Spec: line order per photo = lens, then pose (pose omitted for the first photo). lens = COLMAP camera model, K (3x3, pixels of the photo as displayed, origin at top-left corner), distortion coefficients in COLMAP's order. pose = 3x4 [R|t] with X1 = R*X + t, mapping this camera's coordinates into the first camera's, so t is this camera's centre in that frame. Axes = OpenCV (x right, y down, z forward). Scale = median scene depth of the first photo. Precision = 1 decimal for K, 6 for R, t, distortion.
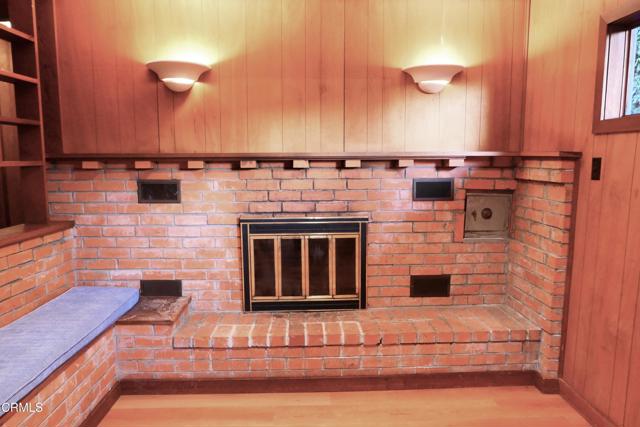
lens RADIAL K [[445.0, 0, 319.2], [0, 445.0, 211.2], [0, 0, 1]] dist [-0.030422, 0.002217]
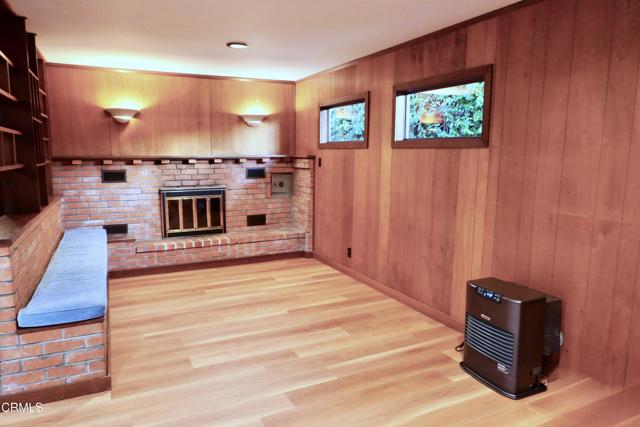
lens RADIAL K [[445.0, 0, 319.2], [0, 445.0, 211.2], [0, 0, 1]] dist [-0.030422, 0.002217]
pose [[0.911363, -0.050331, 0.408514, -0.340394], [0.046245, 0.998732, 0.019880, 0.104156], [-0.408997, 0.000774, 0.912536, -1.046751]]
